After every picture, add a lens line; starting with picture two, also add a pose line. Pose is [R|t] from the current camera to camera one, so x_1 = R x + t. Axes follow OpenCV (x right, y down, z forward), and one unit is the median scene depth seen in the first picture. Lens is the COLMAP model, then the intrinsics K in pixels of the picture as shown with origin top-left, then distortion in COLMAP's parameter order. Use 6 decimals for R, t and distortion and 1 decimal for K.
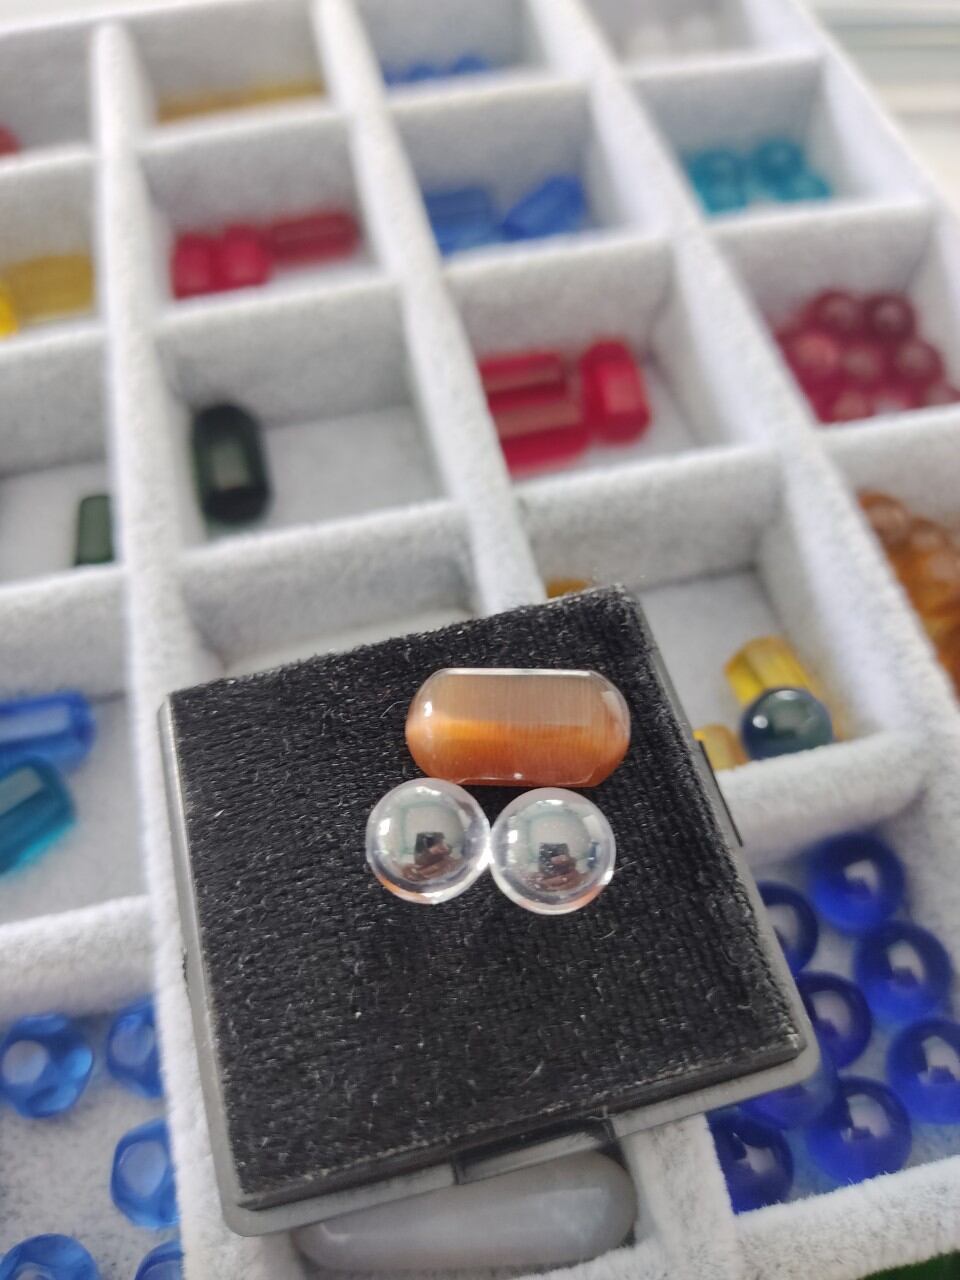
lens RADIAL K [[953.7, 0, 480.0], [0, 953.7, 640.0], [0, 0, 1]] dist [-0.060405, -0.003819]
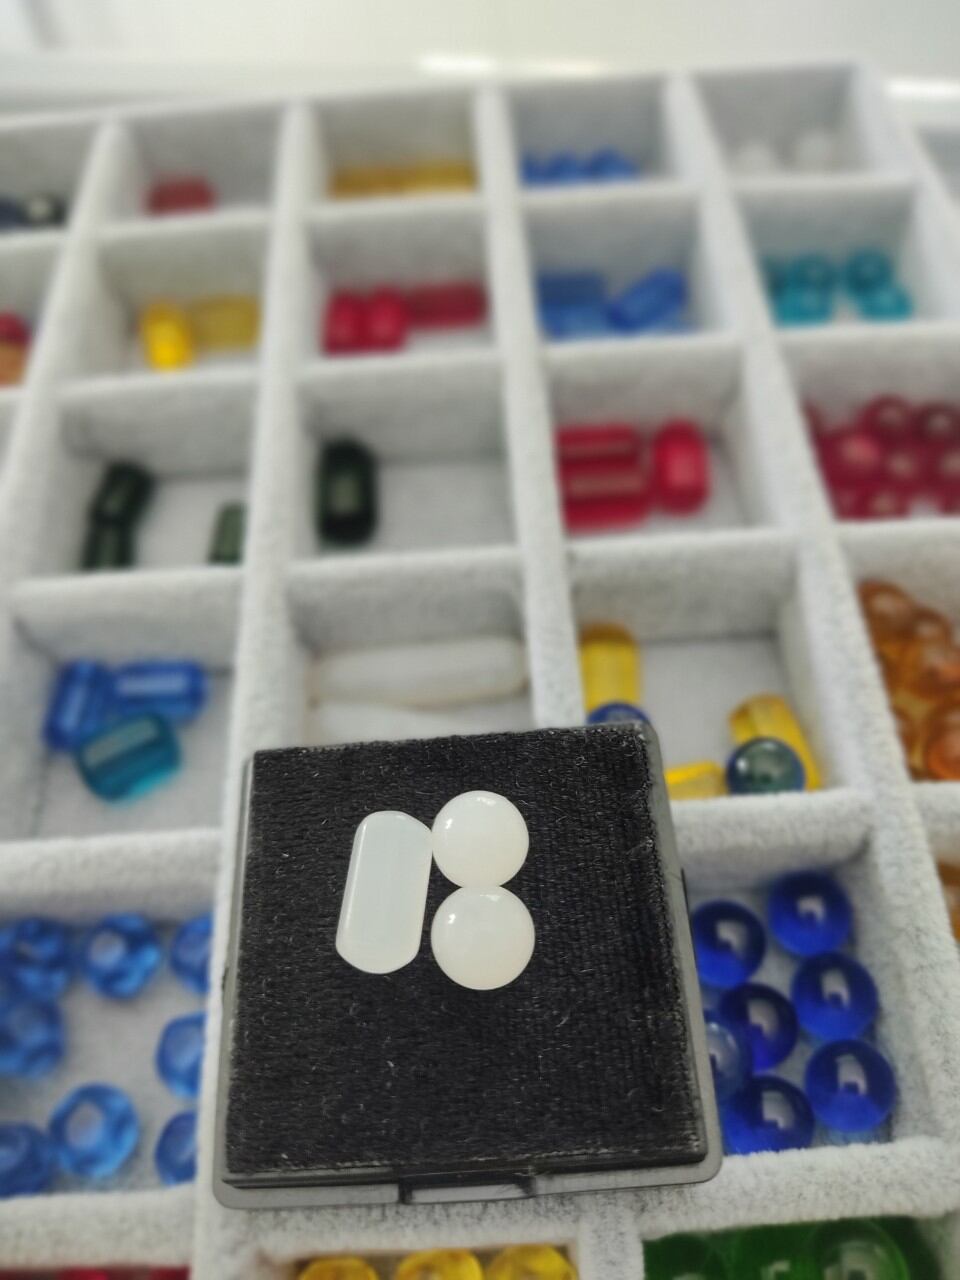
lens RADIAL K [[927.3, 0, 493.8], [0, 927.3, 644.4], [0, 0, 1]] dist [-0.009639, -0.089684]
pose [[0.984208, 0.130598, -0.119496, 0.096034], [-0.133641, 0.990870, -0.017785, 0.000086], [0.116082, 0.033474, 0.992675, -0.152654]]
